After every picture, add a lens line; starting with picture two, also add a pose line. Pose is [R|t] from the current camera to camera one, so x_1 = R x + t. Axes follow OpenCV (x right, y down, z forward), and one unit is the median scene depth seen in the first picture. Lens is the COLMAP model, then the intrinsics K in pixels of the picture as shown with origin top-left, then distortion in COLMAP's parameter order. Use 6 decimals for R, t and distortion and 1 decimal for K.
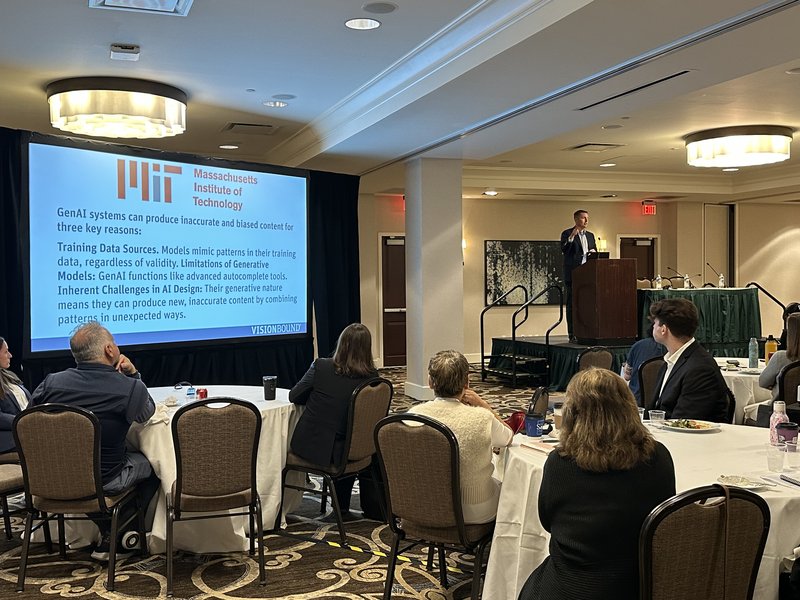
lens RADIAL K [[838.2, 0, 395.0], [0, 838.2, 294.3], [0, 0, 1]] dist [0.132599, 0.000000]
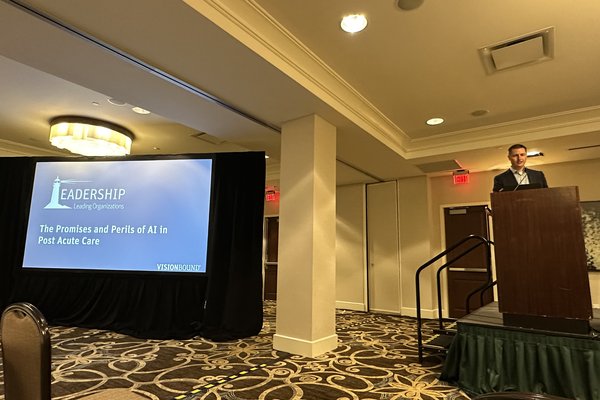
lens RADIAL K [[350.9, 0, 300.5], [0, 350.9, 202.5], [0, 0, 1]] dist [-0.018097, 0.013025]
pose [[0.547827, -0.113303, -0.828883, 0.281221], [-0.036680, 0.986581, -0.159101, 0.012148], [0.835787, 0.117564, 0.536320, 0.517213]]
